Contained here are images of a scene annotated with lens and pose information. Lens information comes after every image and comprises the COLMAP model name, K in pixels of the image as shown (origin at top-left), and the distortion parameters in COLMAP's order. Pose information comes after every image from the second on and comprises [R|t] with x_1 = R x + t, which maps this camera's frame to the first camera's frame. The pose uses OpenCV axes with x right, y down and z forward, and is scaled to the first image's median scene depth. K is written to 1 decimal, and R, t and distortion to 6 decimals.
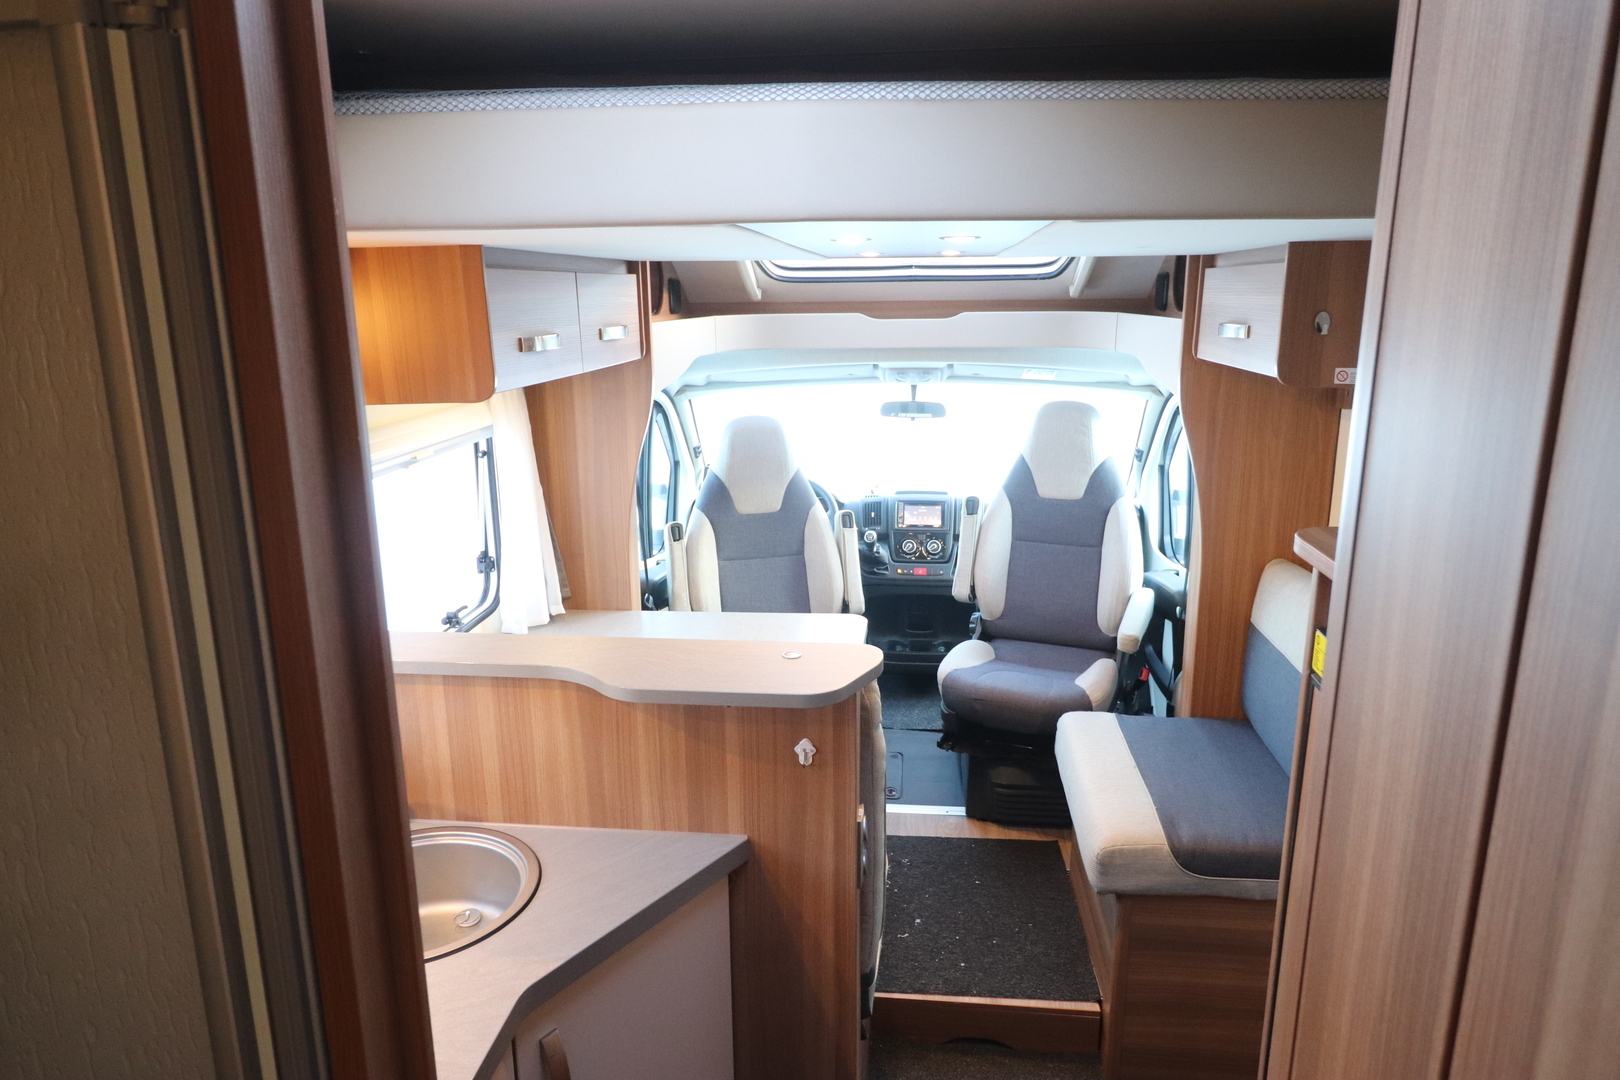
lens RADIAL K [[1041.8, 0, 810.0], [0, 1041.8, 540.0], [0, 0, 1]] dist [0.000739, 0.000003]
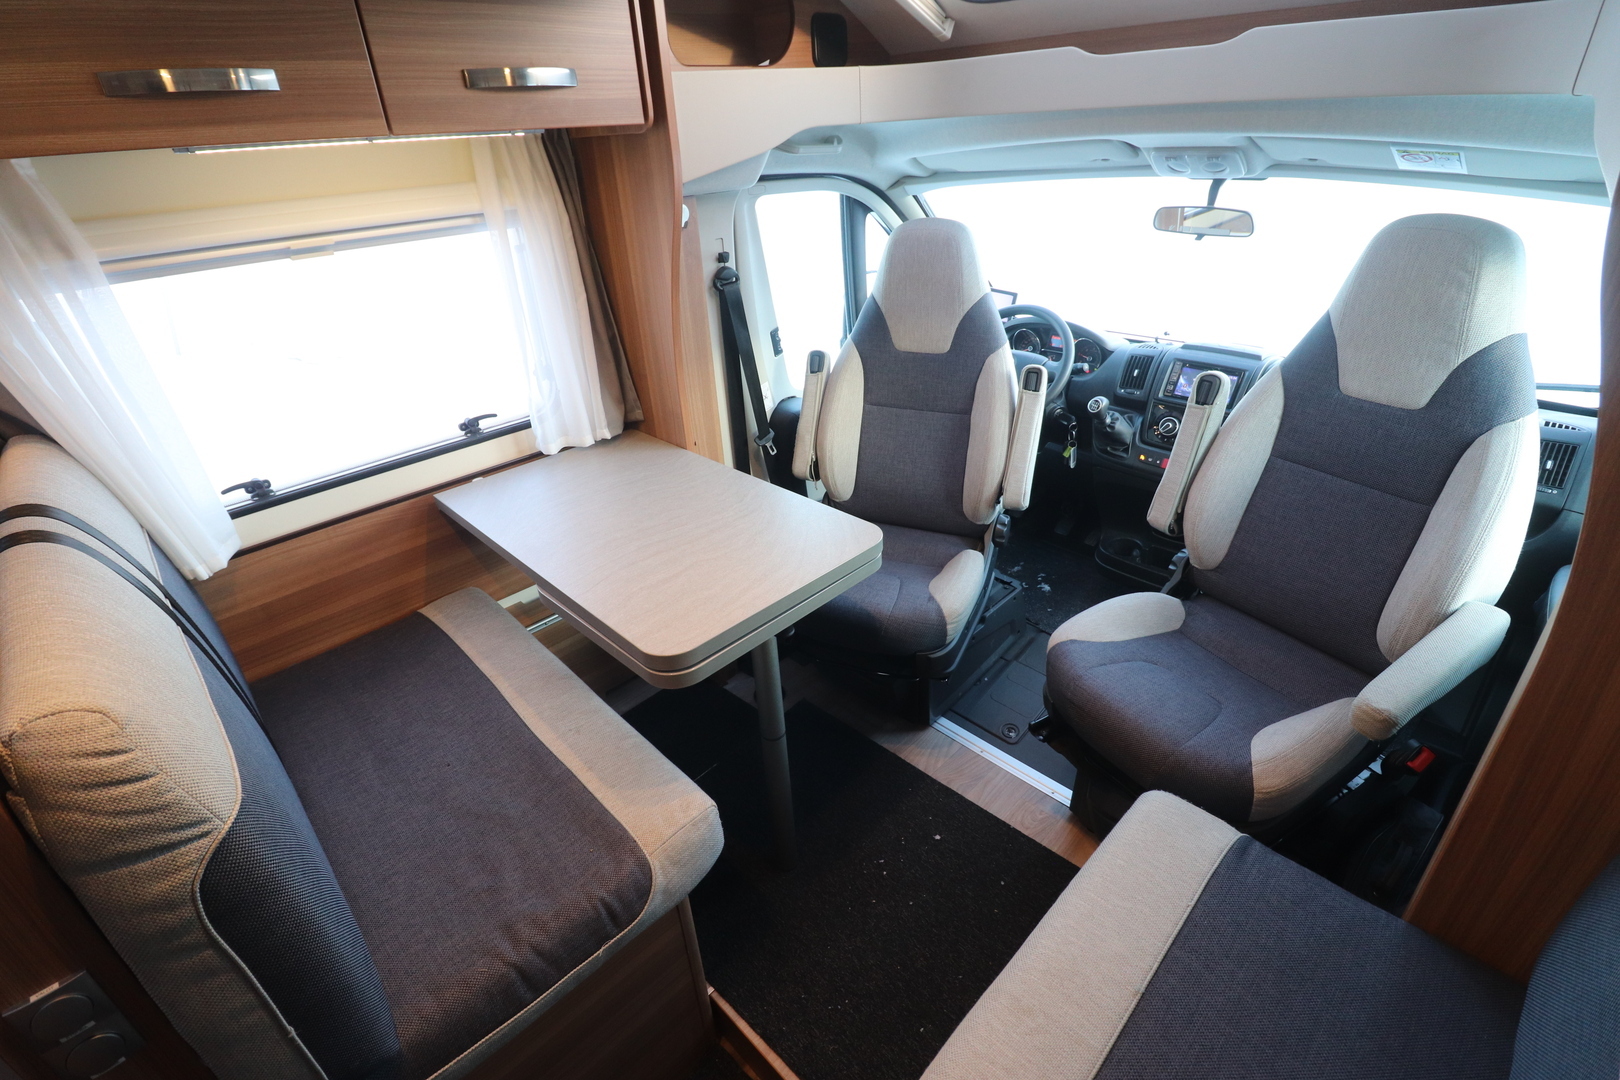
lens RADIAL K [[773.4, 0, 810.0], [0, 773.4, 540.0], [0, 0, 1]] dist [-0.000936, -0.000268]
pose [[0.780070, 0.276701, -0.561183, 0.290897], [-0.115976, 0.945301, 0.304886, -0.069603], [0.614850, -0.172748, 0.769492, 0.558324]]
